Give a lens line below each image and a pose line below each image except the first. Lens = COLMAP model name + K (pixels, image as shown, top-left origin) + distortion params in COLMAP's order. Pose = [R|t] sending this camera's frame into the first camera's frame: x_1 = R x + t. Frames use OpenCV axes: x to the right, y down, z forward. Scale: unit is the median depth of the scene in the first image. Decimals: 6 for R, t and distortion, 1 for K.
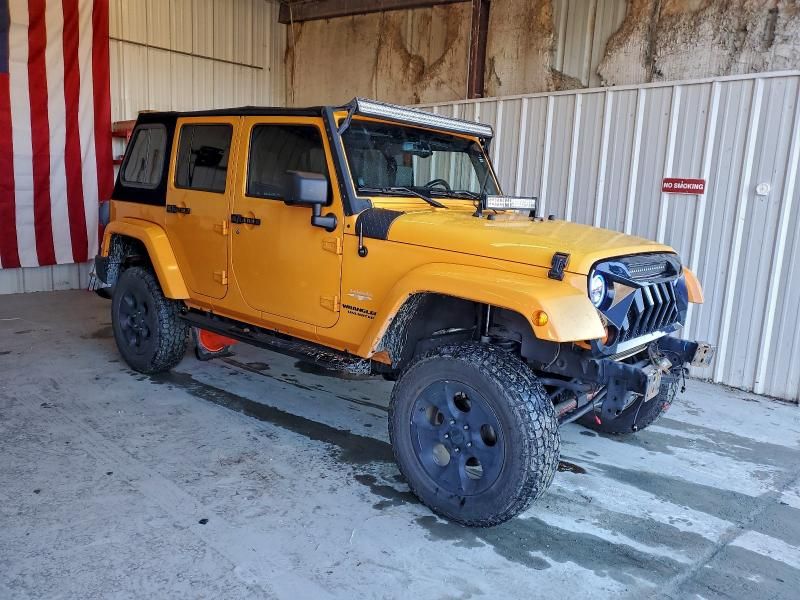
lens RADIAL K [[612.5, 0, 391.2], [0, 612.5, 297.3], [0, 0, 1]] dist [0.018137, 0.000733]
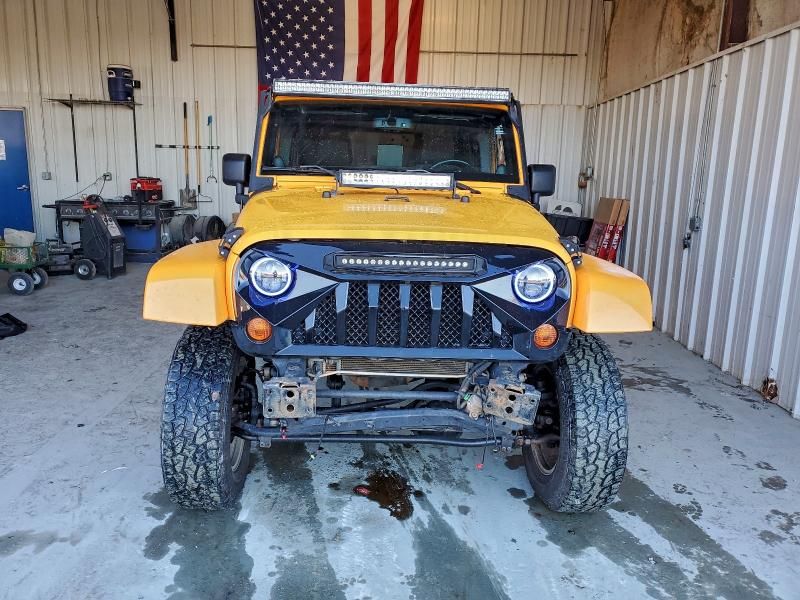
lens RADIAL K [[612.5, 0, 391.2], [0, 612.5, 297.3], [0, 0, 1]] dist [0.018137, 0.000733]
pose [[0.700902, 0.113878, -0.704108, 0.730528], [-0.118114, 0.992074, 0.042875, -0.025572], [0.703410, 0.053113, 0.708797, 0.369947]]
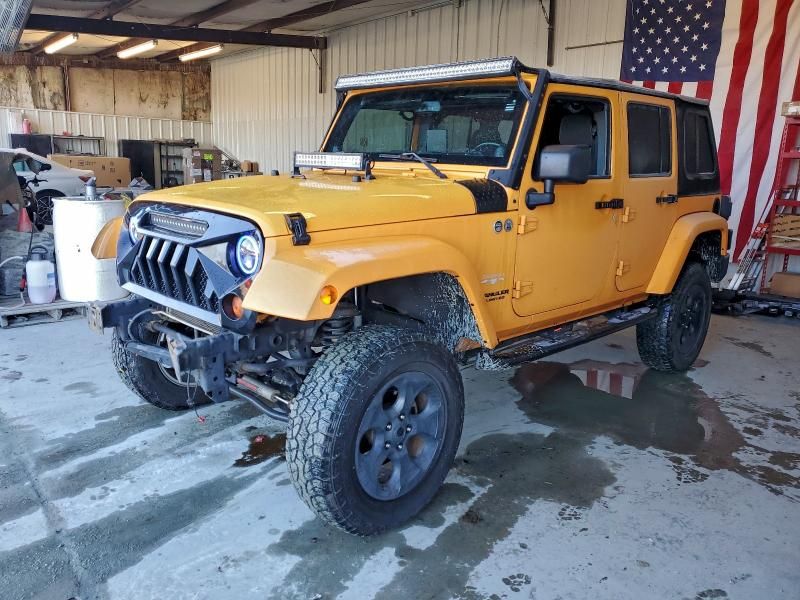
lens RADIAL K [[615.2, 0, 396.2], [0, 615.2, 285.1], [0, 0, 1]] dist [0.027432, 0.005040]
pose [[-0.044463, 0.141462, -0.988945, 0.996497], [-0.204292, 0.967717, 0.147610, -0.118652], [0.977900, 0.208596, -0.014129, 1.044160]]
